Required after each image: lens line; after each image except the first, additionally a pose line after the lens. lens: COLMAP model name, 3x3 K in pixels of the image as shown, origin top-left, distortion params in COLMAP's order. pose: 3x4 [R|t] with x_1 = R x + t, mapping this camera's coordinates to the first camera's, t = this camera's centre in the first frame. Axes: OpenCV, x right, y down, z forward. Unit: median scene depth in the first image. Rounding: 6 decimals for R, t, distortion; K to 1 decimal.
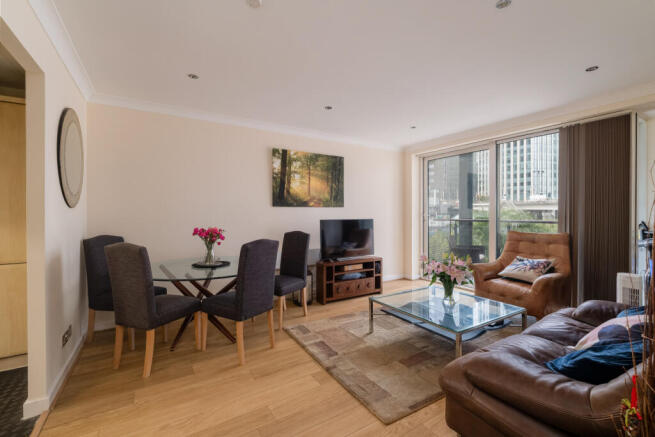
lens RADIAL K [[280.1, 0, 327.4], [0, 280.1, 215.5], [0, 0, 1]] dist [-0.000430, -0.001295]
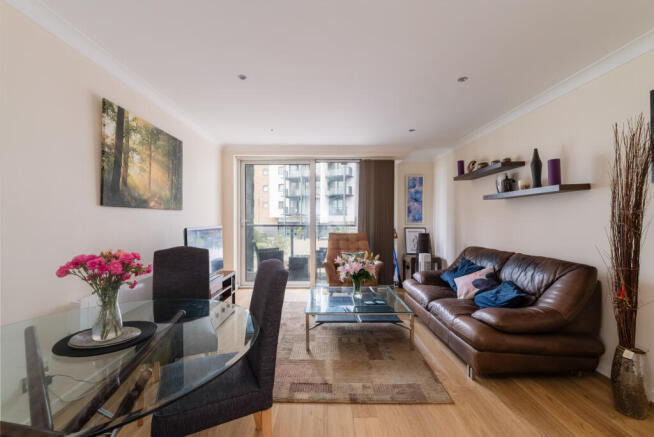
lens RADIAL K [[278.6, 0, 329.9], [0, 278.6, 219.9], [0, 0, 1]] dist [0.001156, -0.000047]
pose [[0.521856, -0.002045, 0.853031, -0.411186], [0.008049, 0.999964, -0.002527, -0.000181], [-0.852996, 0.008185, 0.521854, 0.334766]]
